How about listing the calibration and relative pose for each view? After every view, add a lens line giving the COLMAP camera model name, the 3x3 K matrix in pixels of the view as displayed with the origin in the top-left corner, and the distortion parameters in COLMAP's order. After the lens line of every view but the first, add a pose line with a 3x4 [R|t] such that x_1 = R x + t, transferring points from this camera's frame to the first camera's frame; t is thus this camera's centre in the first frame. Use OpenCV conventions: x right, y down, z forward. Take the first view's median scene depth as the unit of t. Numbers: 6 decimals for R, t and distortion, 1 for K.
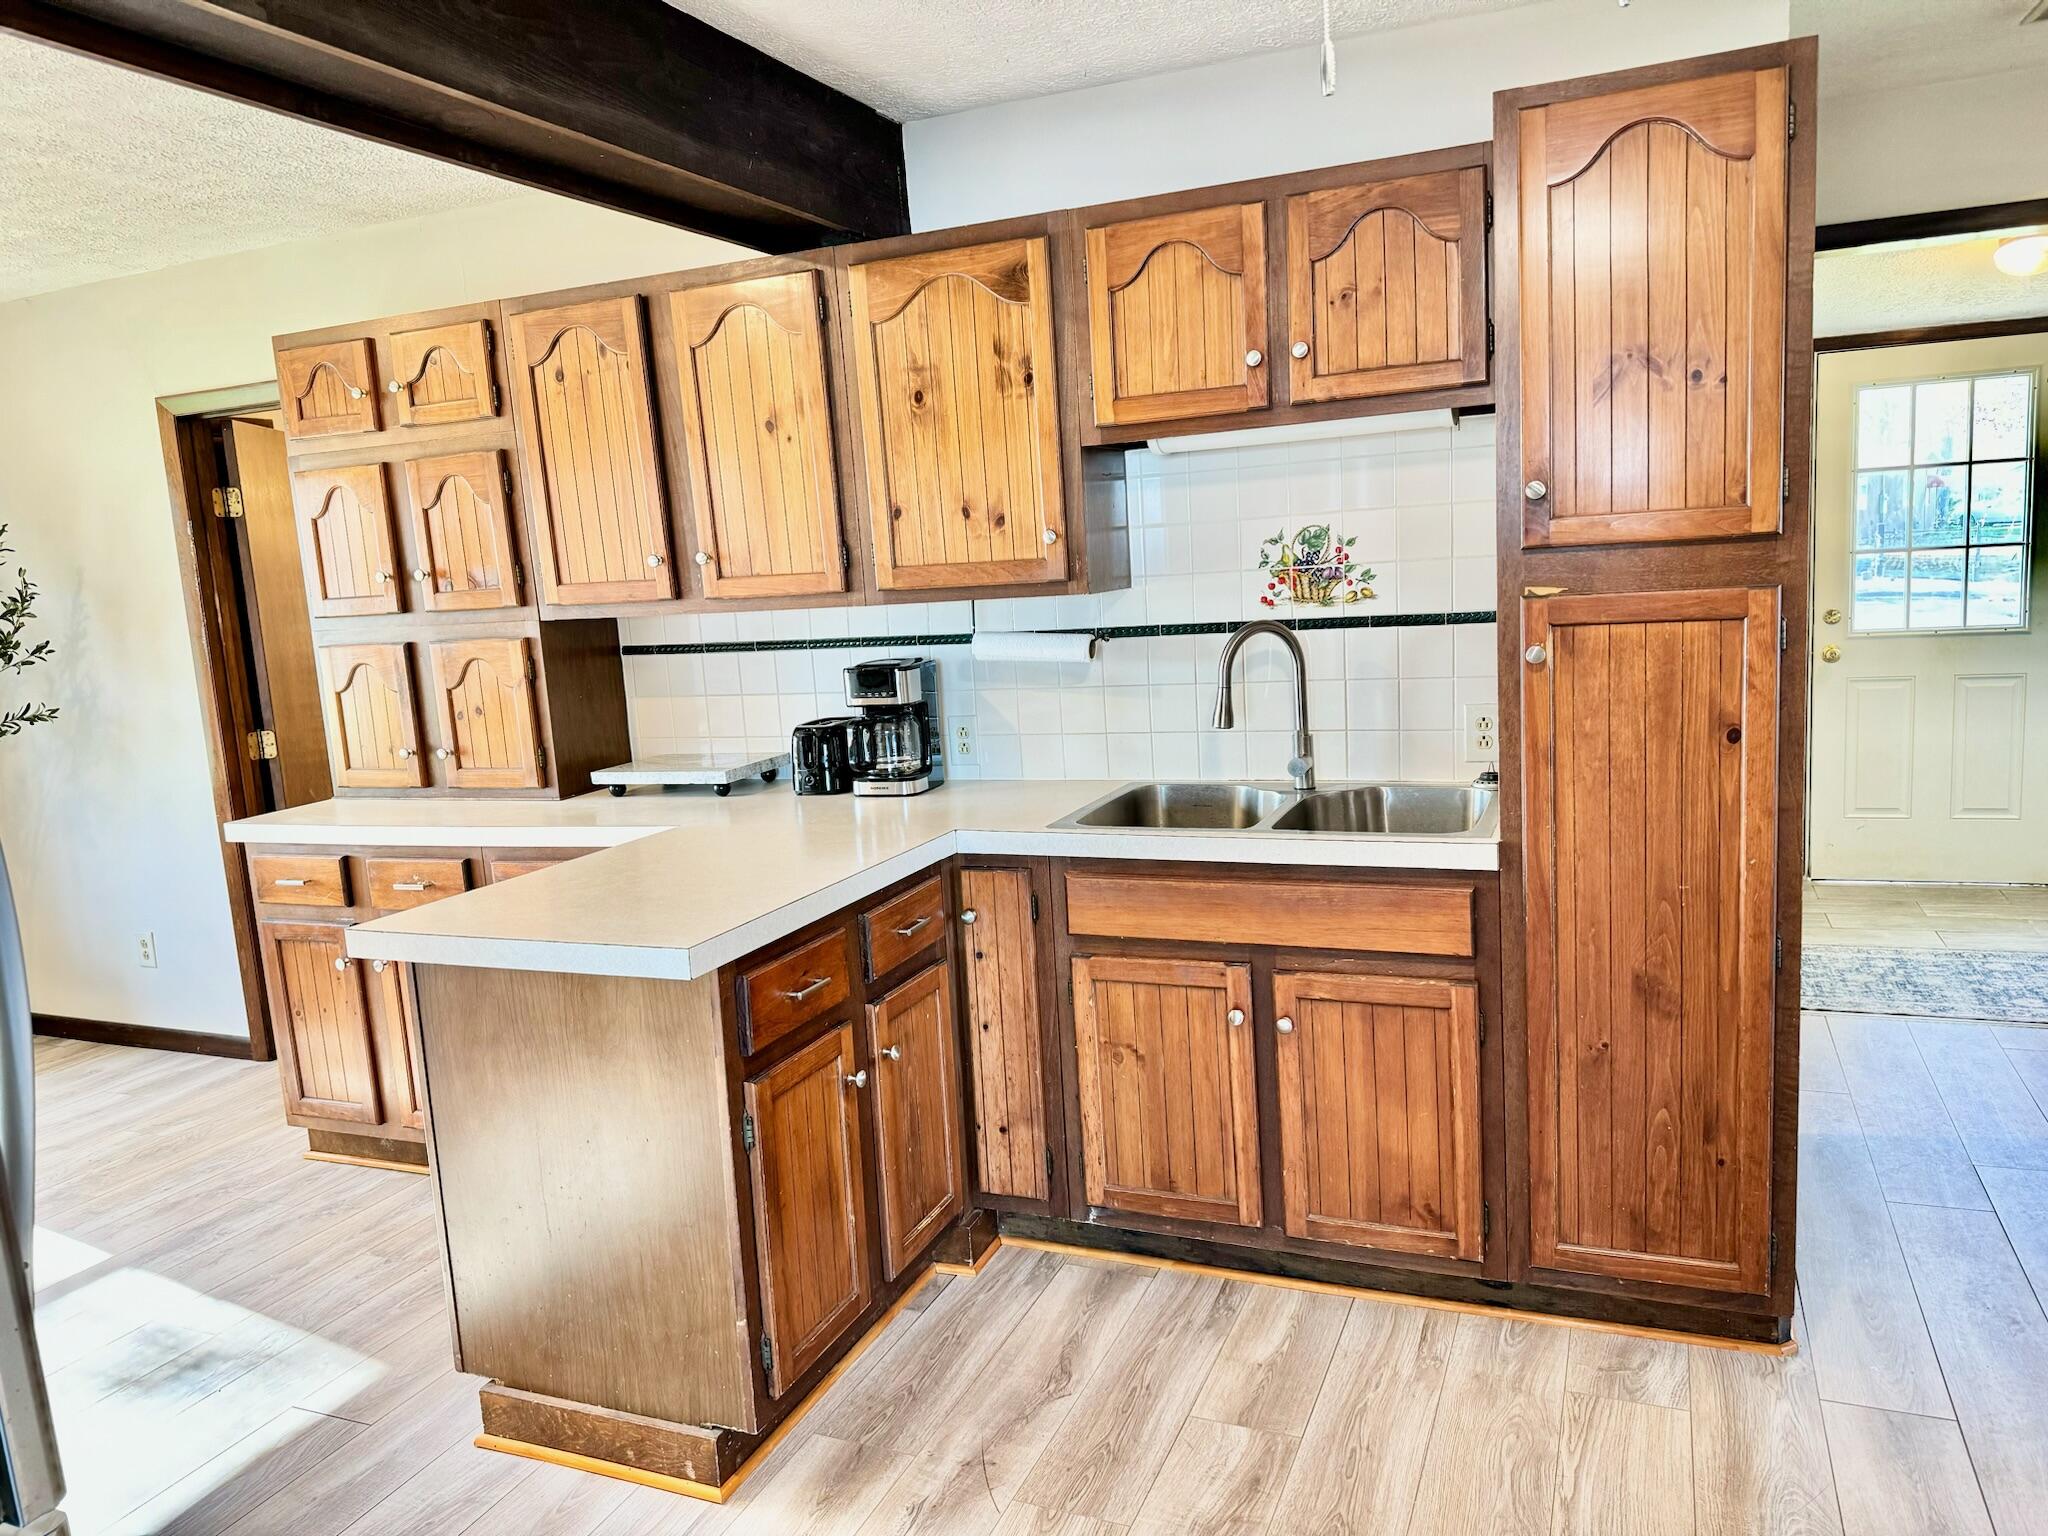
lens RADIAL K [[1441.0, 0, 1032.8], [0, 1441.0, 775.0], [0, 0, 1]] dist [0.073661, -0.098438]
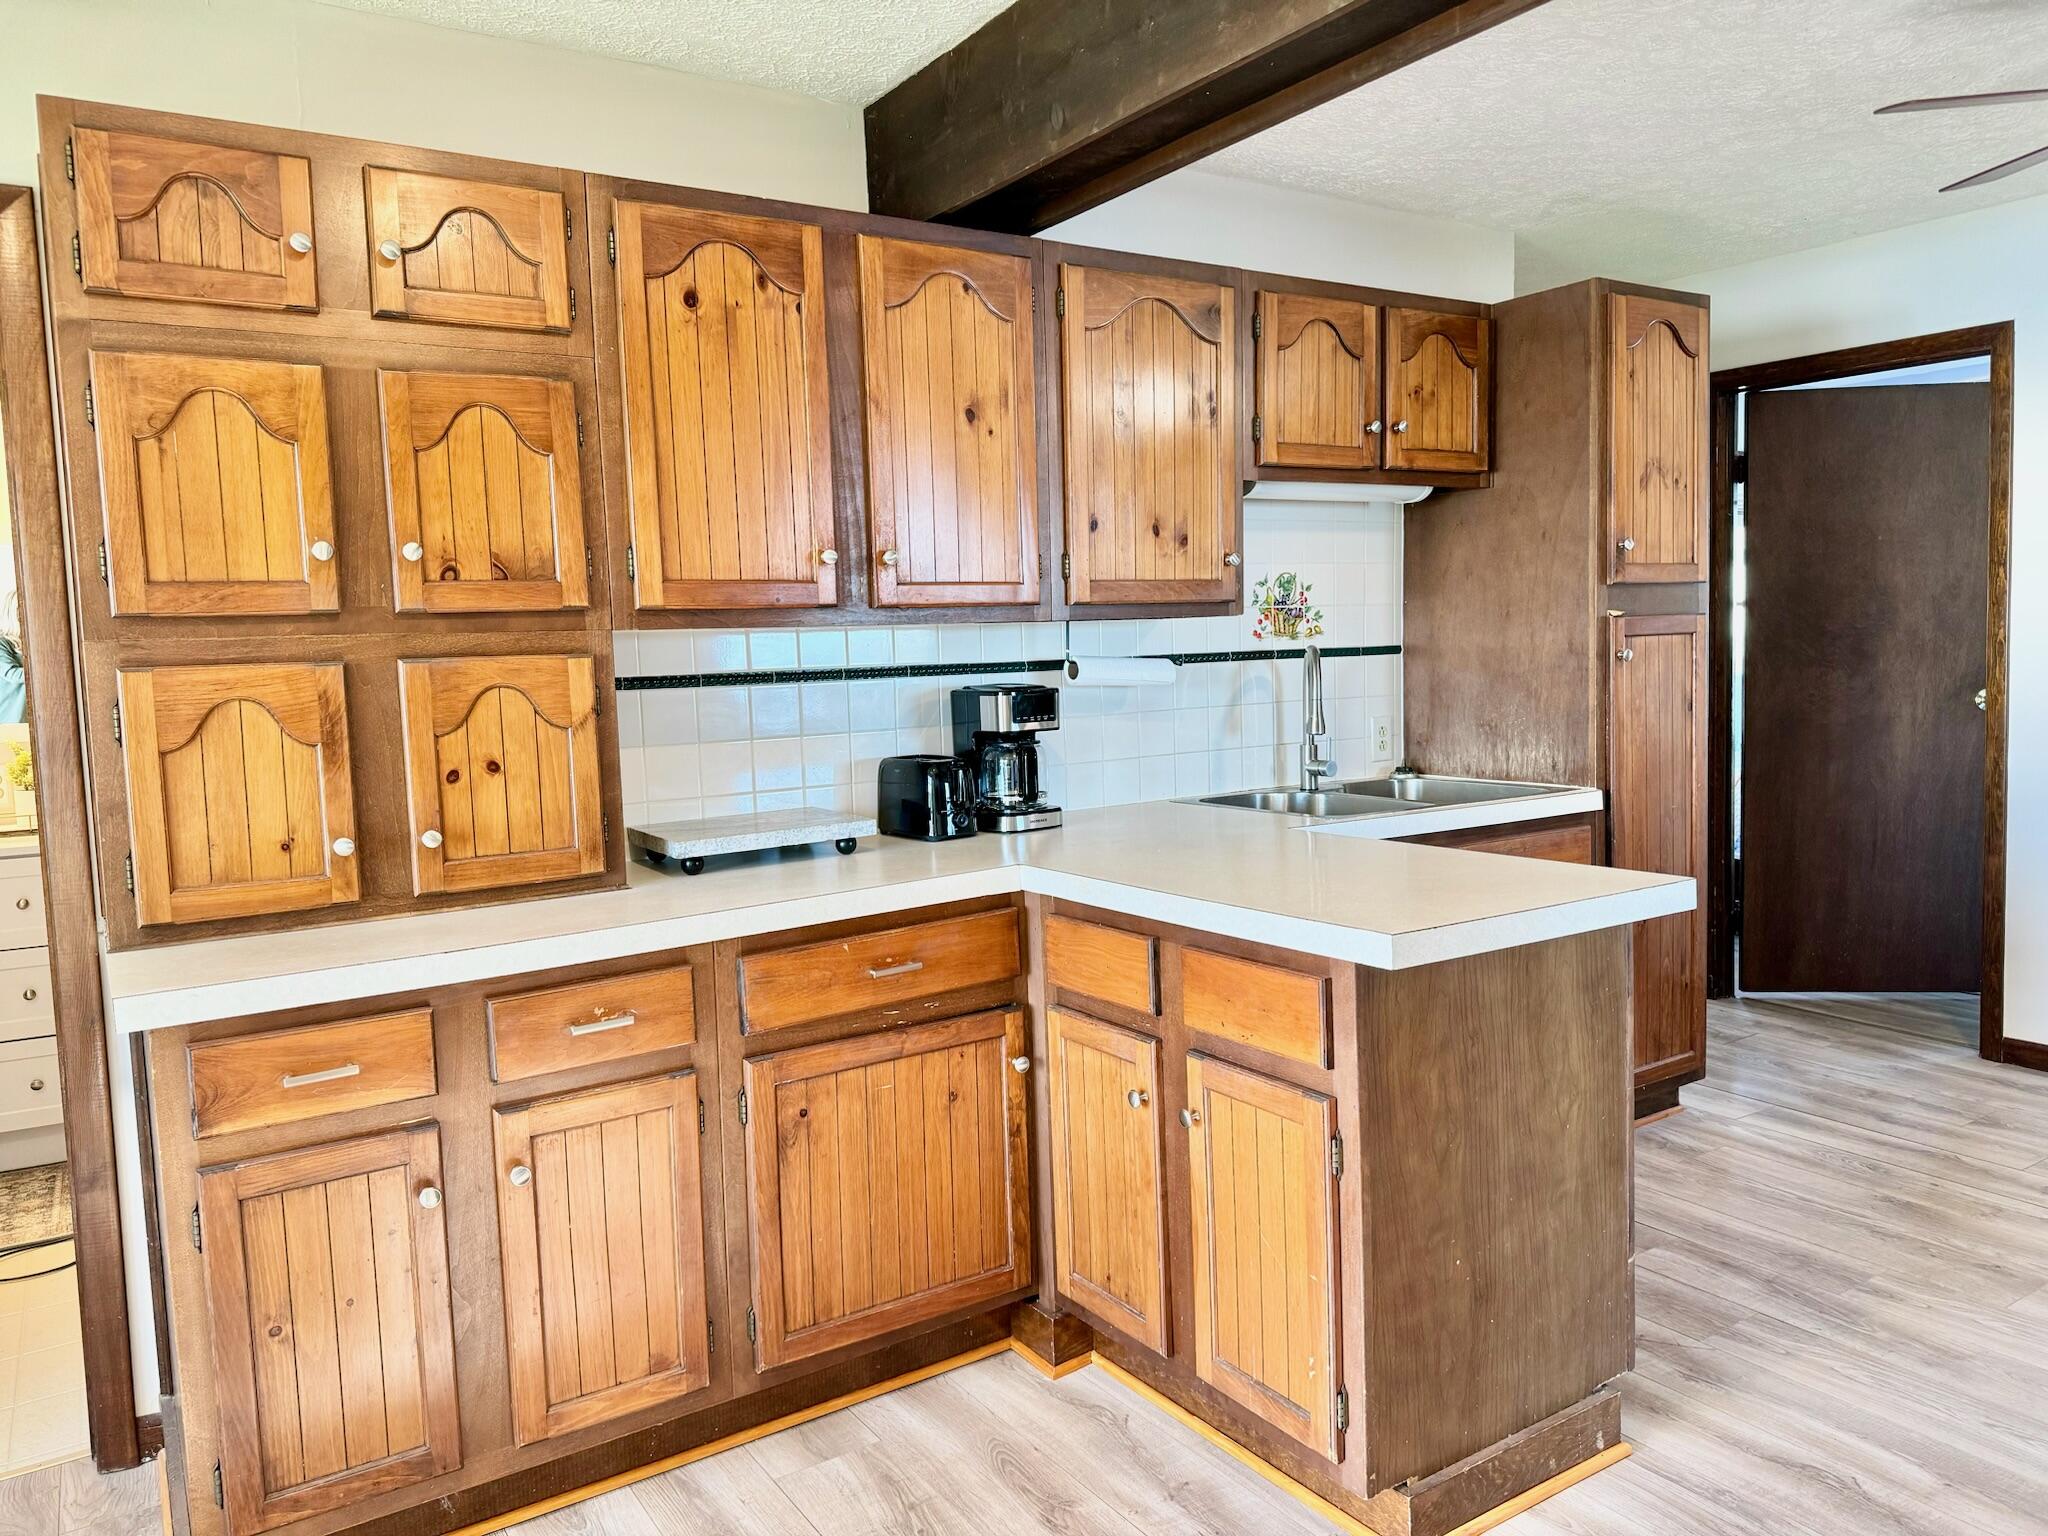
lens RADIAL K [[1441.0, 0, 1013.1], [0, 1441.0, 768.2], [0, 0, 1]] dist [0.073661, -0.098438]
pose [[0.567899, -0.028691, 0.822598, -0.930059], [0.122230, 0.991251, -0.049811, 0.021063], [-0.813972, 0.128833, 0.566438, 0.524521]]
